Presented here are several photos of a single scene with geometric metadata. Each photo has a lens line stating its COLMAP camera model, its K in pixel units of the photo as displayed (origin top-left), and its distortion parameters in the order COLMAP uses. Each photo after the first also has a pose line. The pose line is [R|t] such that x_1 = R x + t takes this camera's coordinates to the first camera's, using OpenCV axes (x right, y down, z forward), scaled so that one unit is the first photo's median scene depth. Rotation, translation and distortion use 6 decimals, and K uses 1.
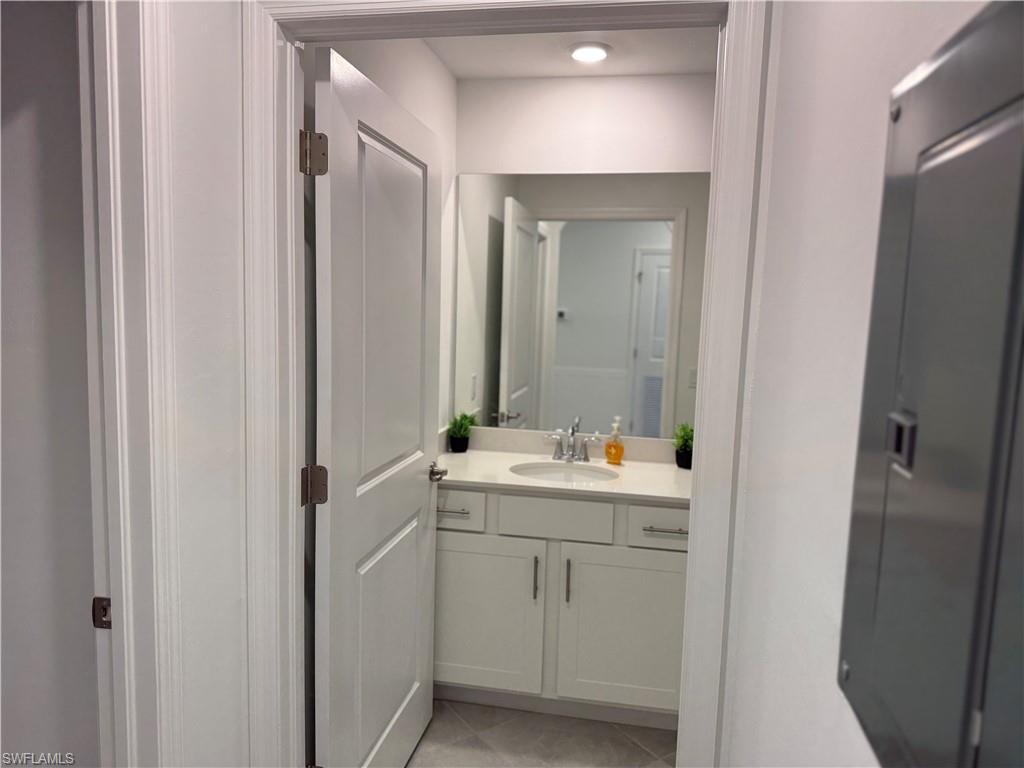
lens RADIAL K [[726.6, 0, 516.1], [0, 726.6, 382.2], [0, 0, 1]] dist [0.050246, -0.079328]
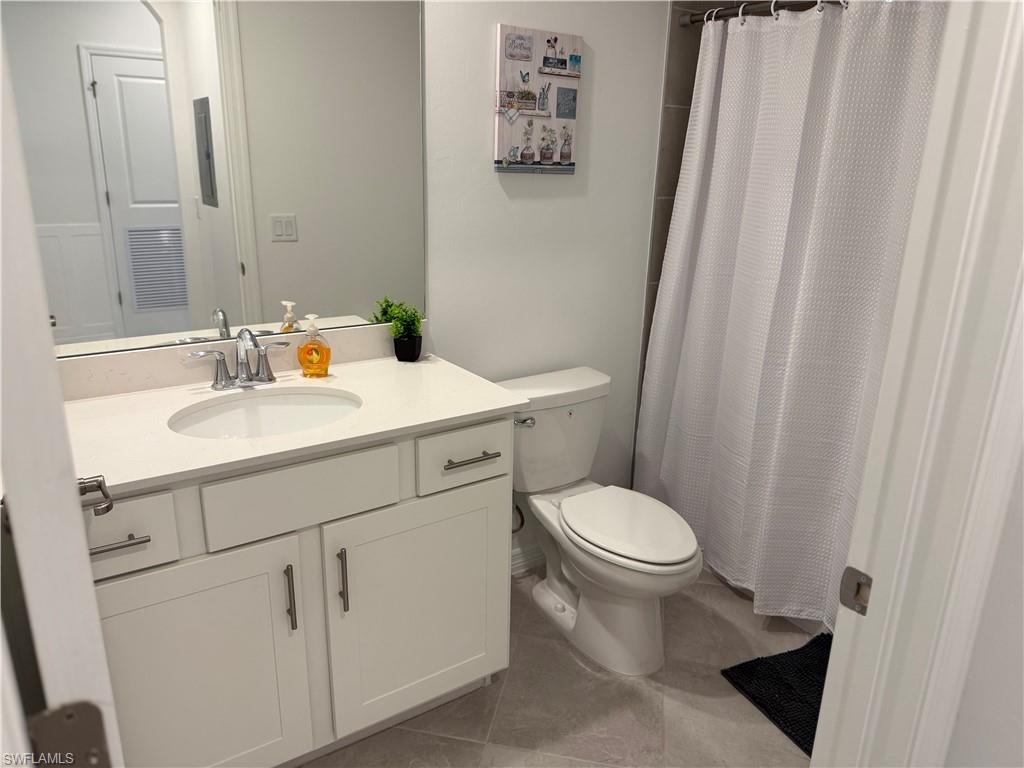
lens RADIAL K [[726.6, 0, 516.1], [0, 726.6, 382.2], [0, 0, 1]] dist [0.050246, -0.079328]
pose [[0.712255, -0.224912, 0.664912, -0.174579], [0.073519, 0.965968, 0.247992, -0.031943], [-0.698060, -0.127750, 0.704551, 0.410757]]
